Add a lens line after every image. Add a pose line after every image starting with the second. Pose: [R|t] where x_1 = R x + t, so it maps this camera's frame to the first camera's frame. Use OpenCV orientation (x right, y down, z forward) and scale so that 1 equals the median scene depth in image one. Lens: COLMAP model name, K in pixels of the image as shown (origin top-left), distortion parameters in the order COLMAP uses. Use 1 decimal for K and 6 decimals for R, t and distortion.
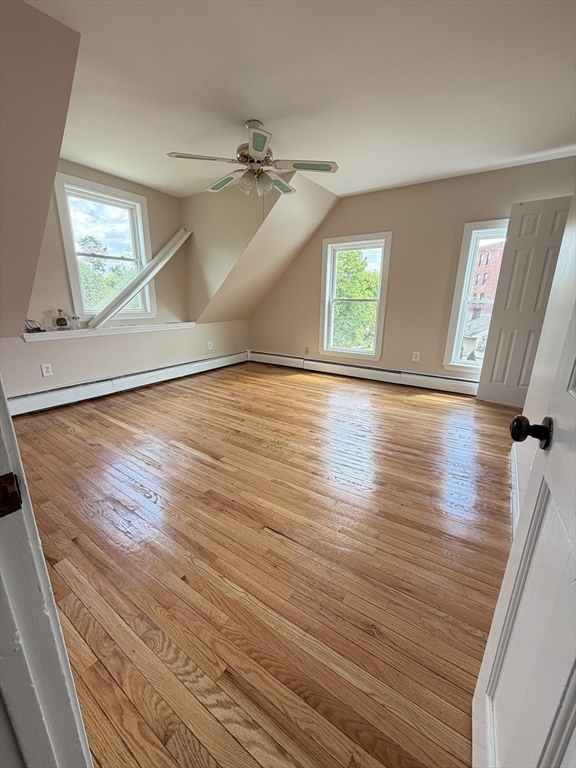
lens RADIAL K [[305.7, 0, 288.8], [0, 305.7, 379.7], [0, 0, 1]] dist [0.016357, 0.000024]
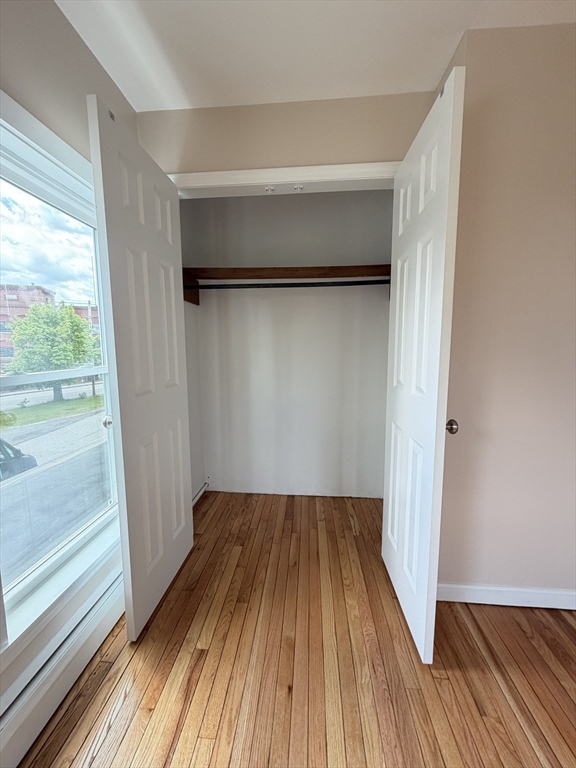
lens RADIAL K [[305.3, 0, 287.3], [0, 305.3, 381.7], [0, 0, 1]] dist [0.000293, -0.000254]
pose [[-0.494948, -0.111559, 0.861731, 0.256249], [0.227735, 0.940402, 0.252547, -0.271949], [-0.838548, 0.321244, -0.440045, 0.928203]]
